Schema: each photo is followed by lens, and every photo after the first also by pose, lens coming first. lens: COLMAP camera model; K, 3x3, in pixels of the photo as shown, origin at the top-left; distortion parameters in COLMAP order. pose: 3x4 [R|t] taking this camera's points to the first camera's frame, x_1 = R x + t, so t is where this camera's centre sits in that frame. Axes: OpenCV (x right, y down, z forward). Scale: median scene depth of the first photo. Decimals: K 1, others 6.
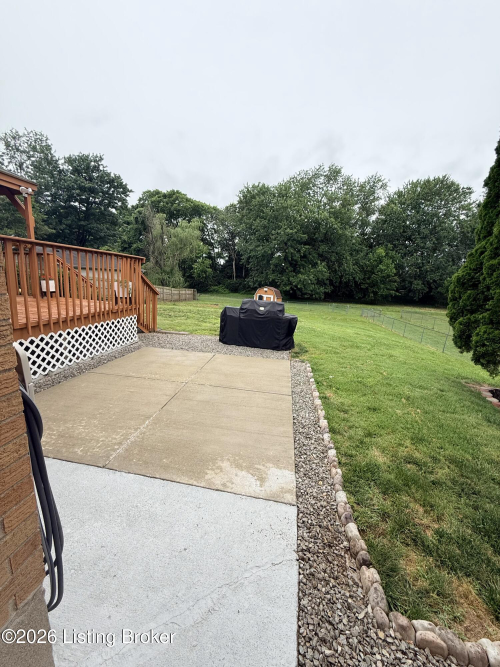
lens RADIAL K [[264.8, 0, 250.8], [0, 264.8, 332.9], [0, 0, 1]] dist [0.000198, -0.000124]
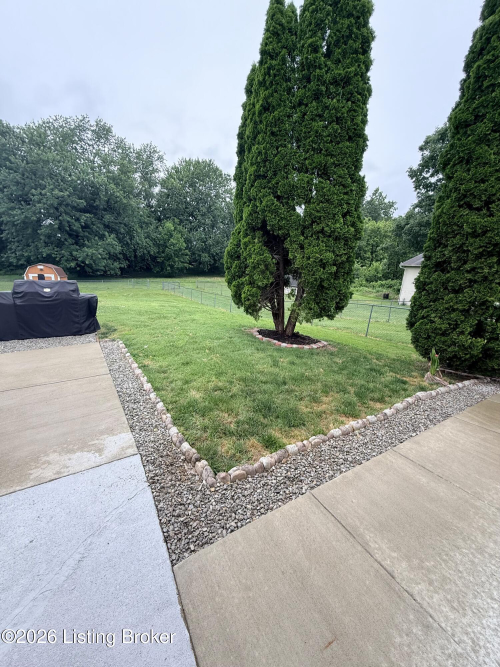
lens RADIAL K [[264.8, 0, 249.6], [0, 264.8, 332.3], [0, 0, 1]] dist [0.000198, -0.000124]
pose [[0.755482, -0.196191, 0.625104, -0.024332], [0.138578, 0.980376, 0.140213, 0.010588], [-0.640346, -0.019303, 0.767844, -0.057212]]
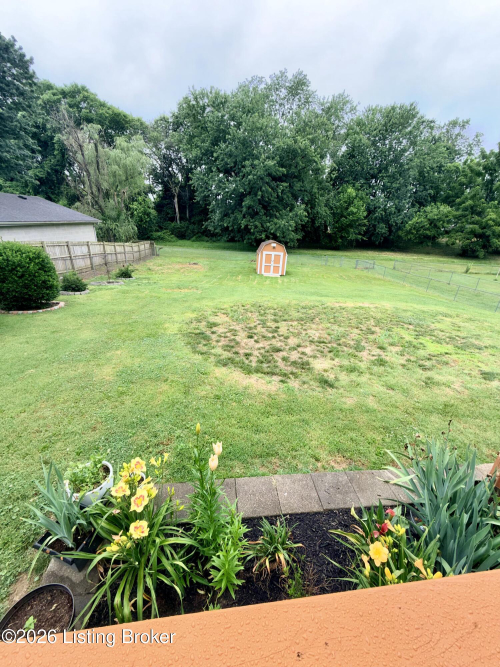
lens RADIAL K [[264.8, 0, 251.8], [0, 264.8, 333.2], [0, 0, 1]] dist [0.000198, -0.000124]
pose [[0.955556, -0.123690, 0.267608, -1.712472], [0.062508, 0.972095, 0.226108, -0.605810], [-0.288108, -0.199331, 0.936622, 1.449649]]
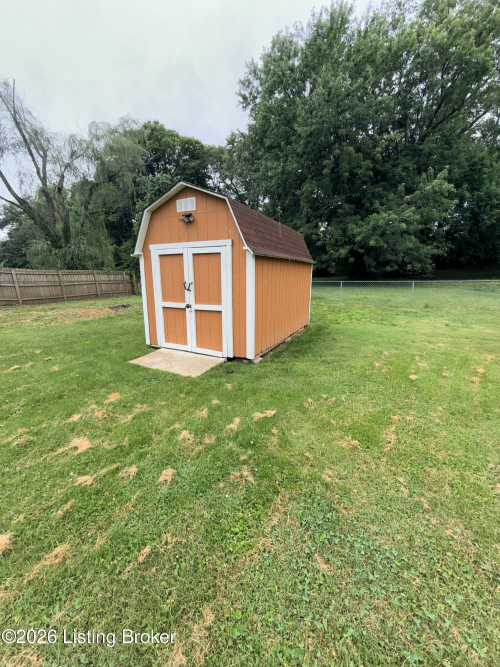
lens RADIAL K [[264.8, 0, 250.6], [0, 264.8, 331.8], [0, 0, 1]] dist [0.000198, -0.000124]
pose [[0.977620, -0.036137, -0.207251, 0.826029], [0.042841, 0.998691, 0.027950, -0.630002], [0.205969, -0.036203, 0.977888, 5.755944]]
